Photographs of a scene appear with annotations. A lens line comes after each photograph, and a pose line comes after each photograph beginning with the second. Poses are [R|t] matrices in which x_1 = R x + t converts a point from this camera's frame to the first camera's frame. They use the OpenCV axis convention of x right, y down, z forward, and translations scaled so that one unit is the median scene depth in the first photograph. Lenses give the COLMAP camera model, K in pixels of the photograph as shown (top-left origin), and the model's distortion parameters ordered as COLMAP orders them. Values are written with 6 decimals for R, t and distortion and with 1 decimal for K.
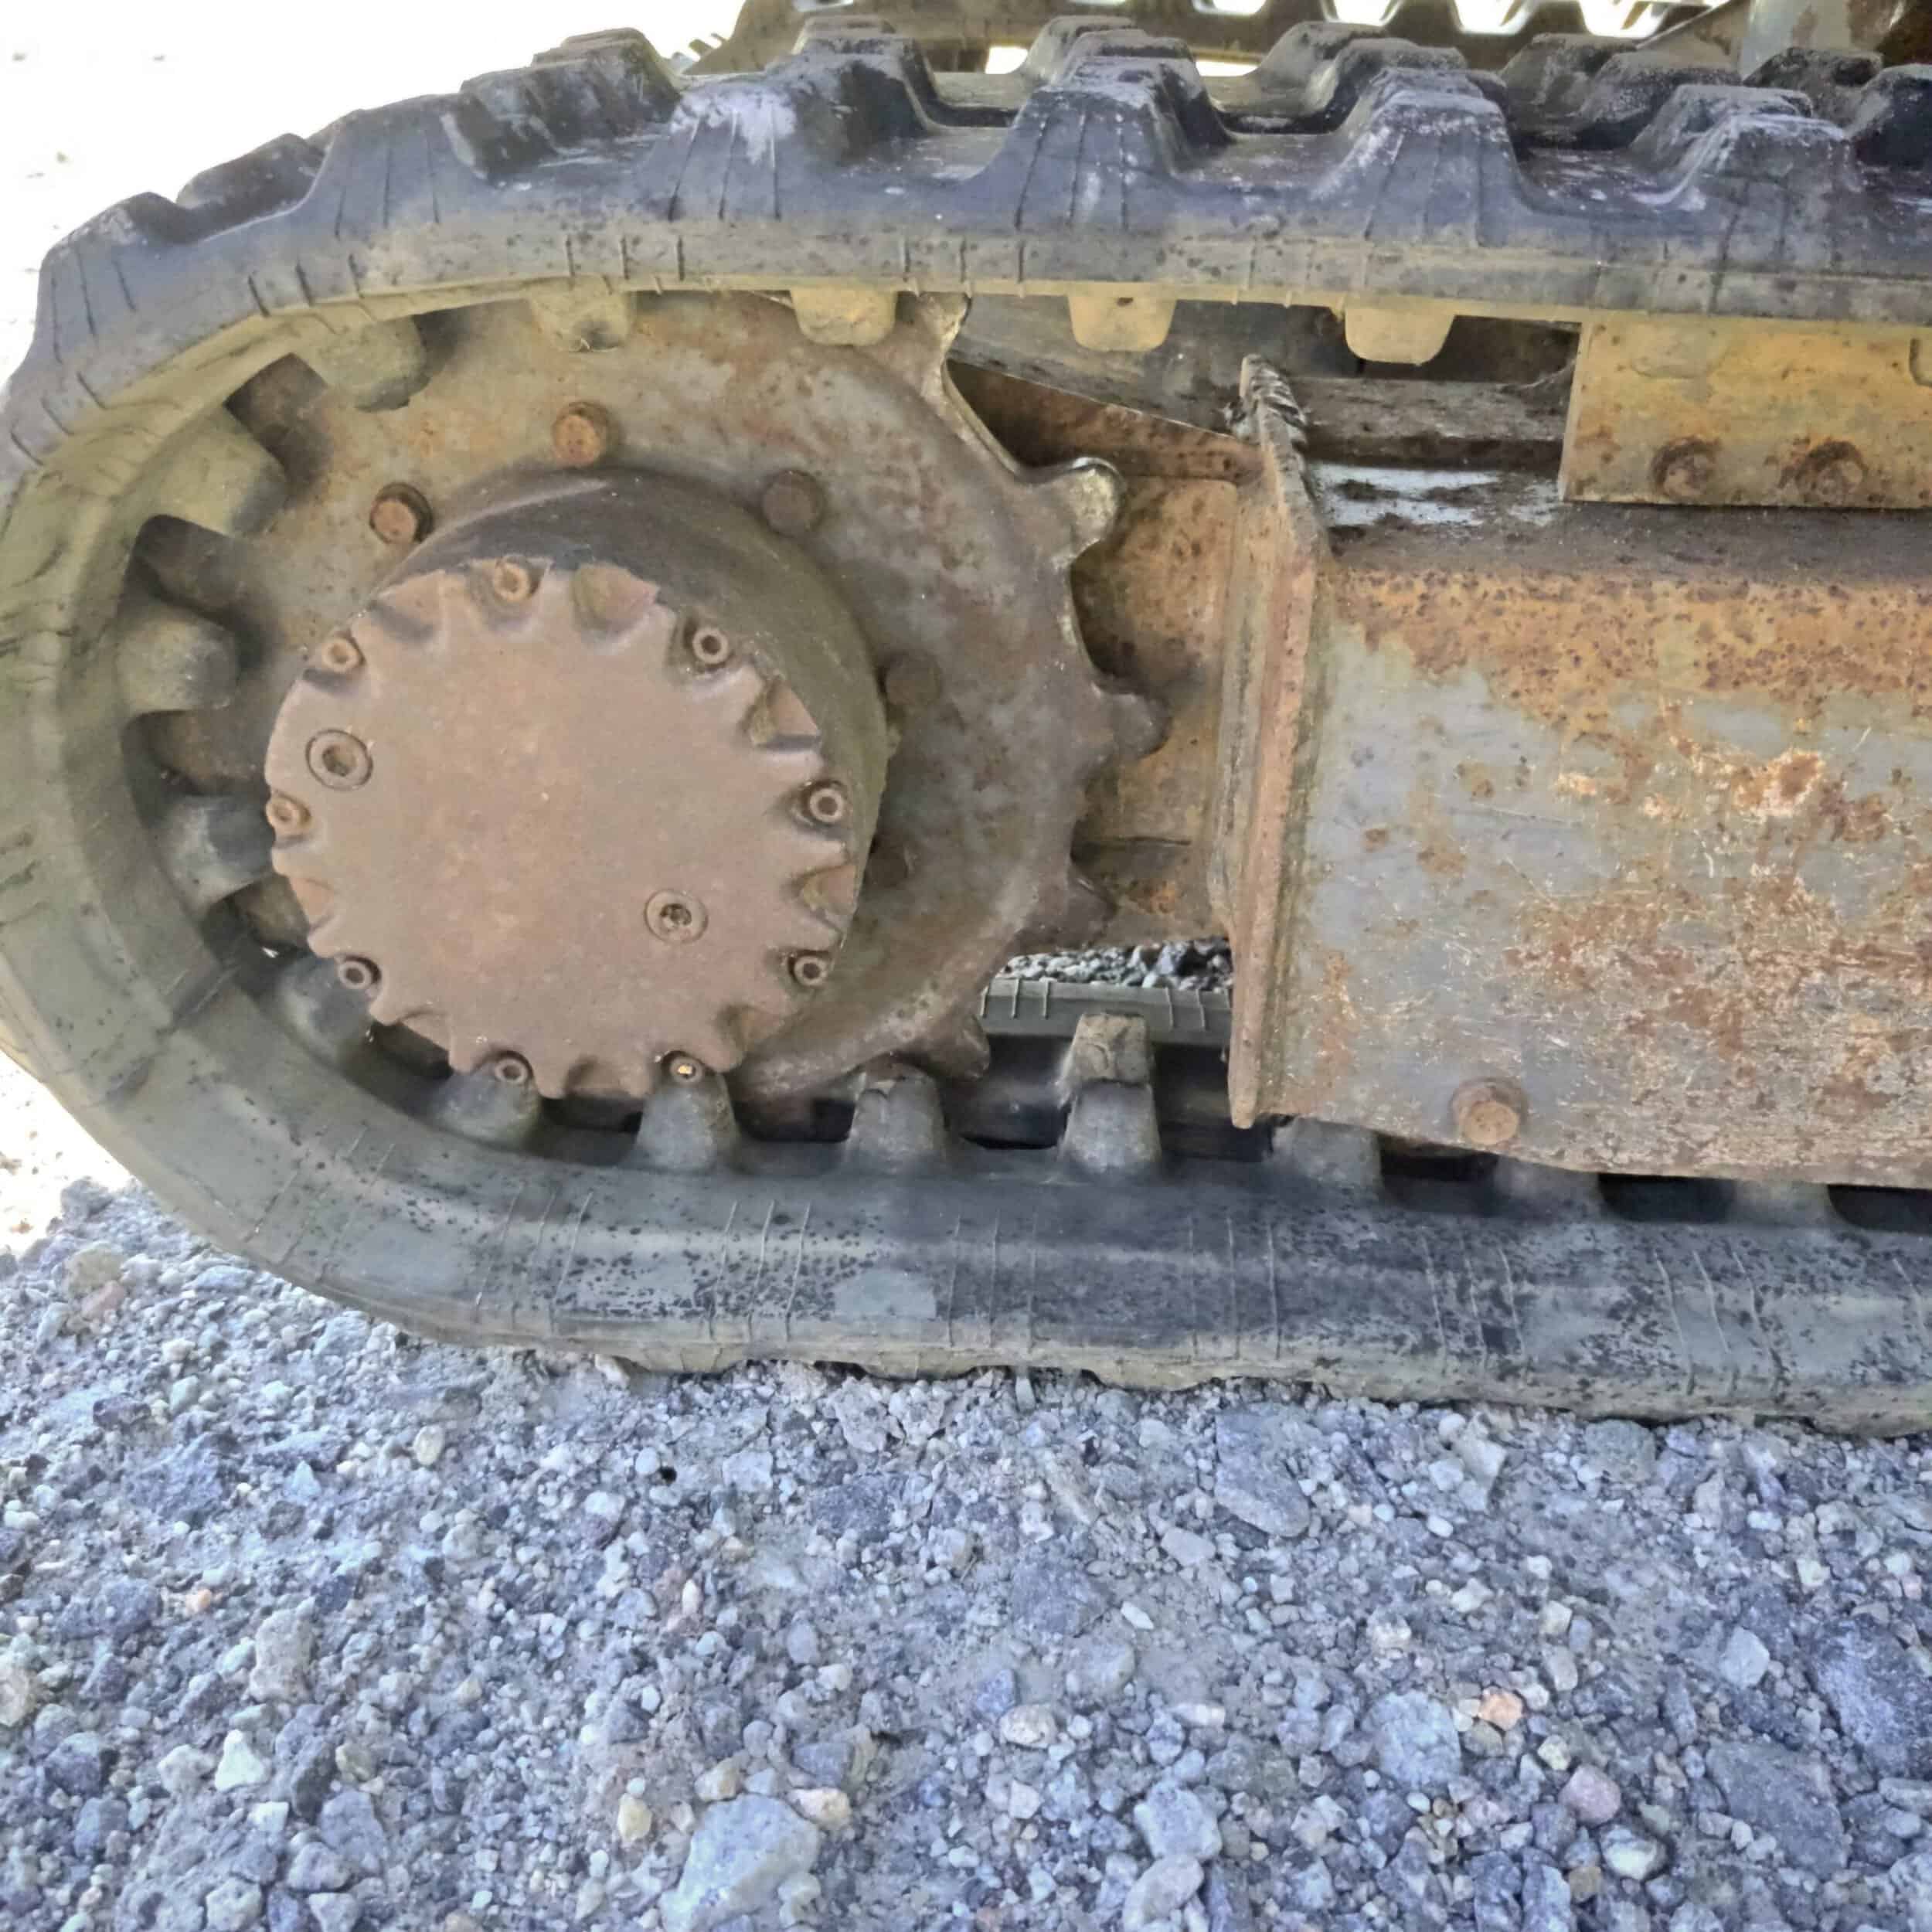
lens RADIAL K [[1801.1, 0, 906.8], [0, 1801.1, 1025.9], [0, 0, 1]] dist [-0.014126, 0.018851]
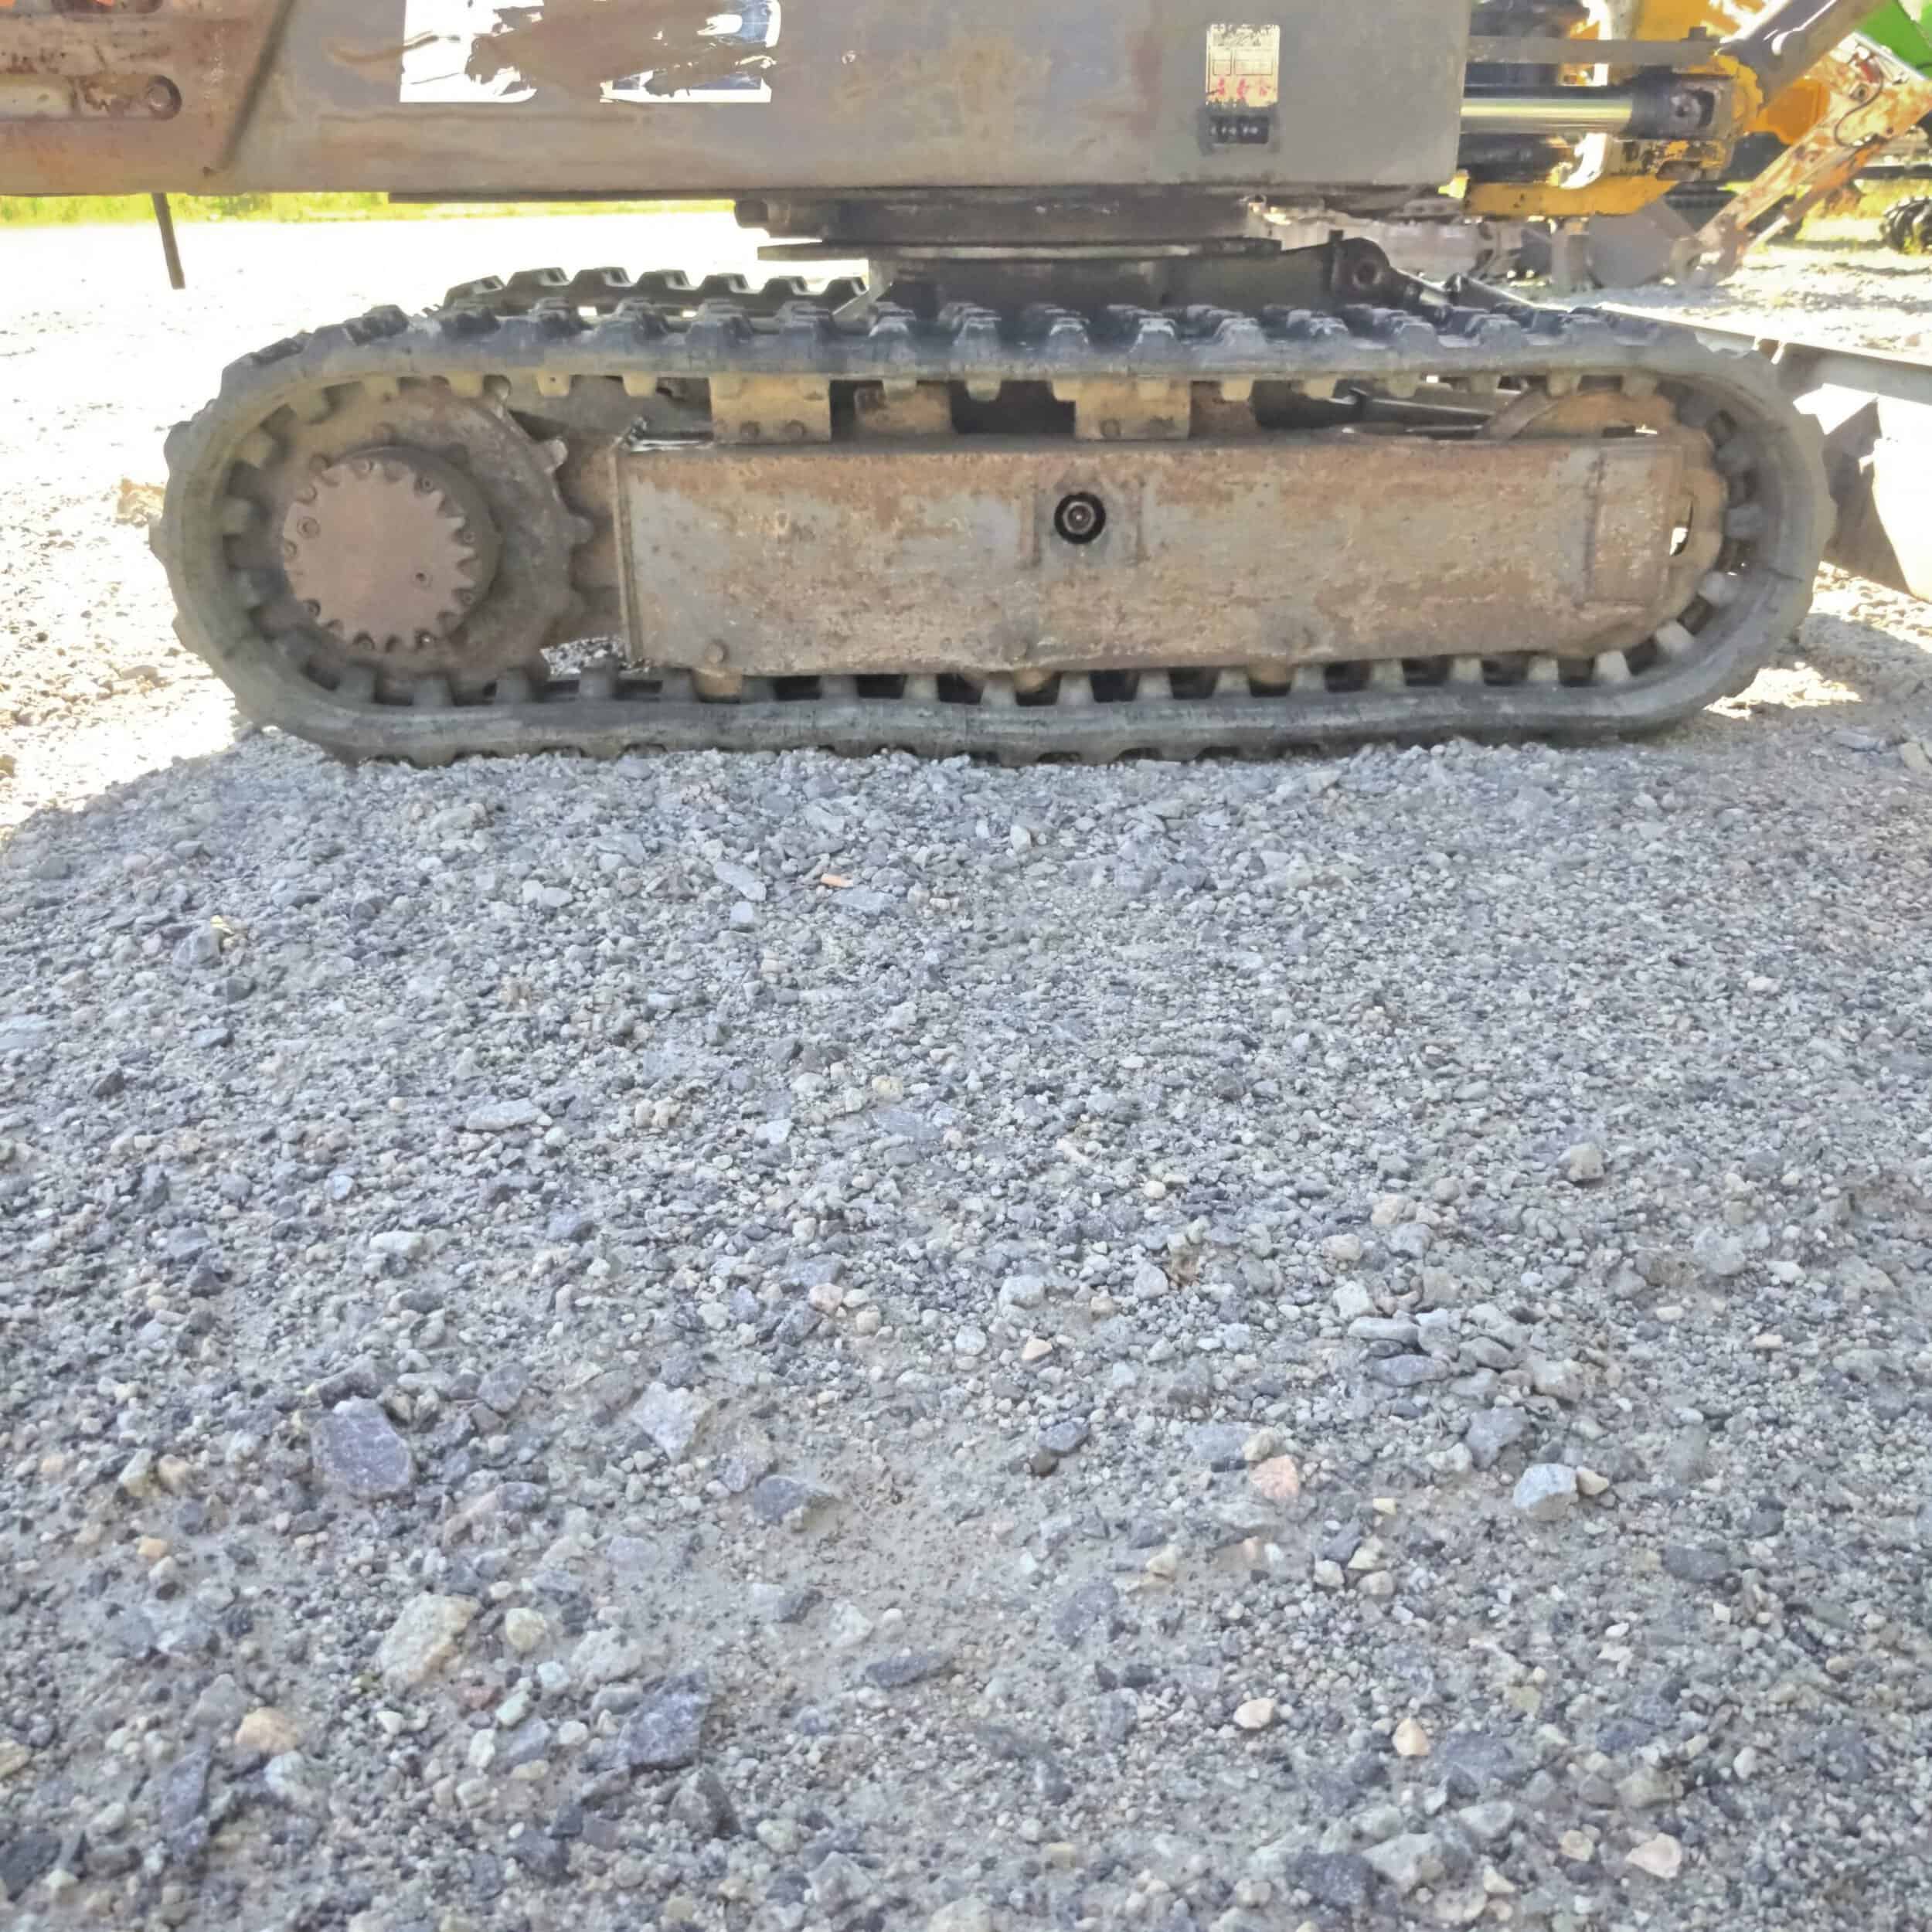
lens RADIAL K [[1802.5, 0, 891.5], [0, 1802.5, 967.7], [0, 0, 1]] dist [-0.009271, 0.014512]
pose [[0.991514, -0.061926, 0.114302, 0.263955], [0.077954, 0.986855, -0.141561, 1.052670], [-0.104033, 0.149270, 0.983308, -1.923579]]
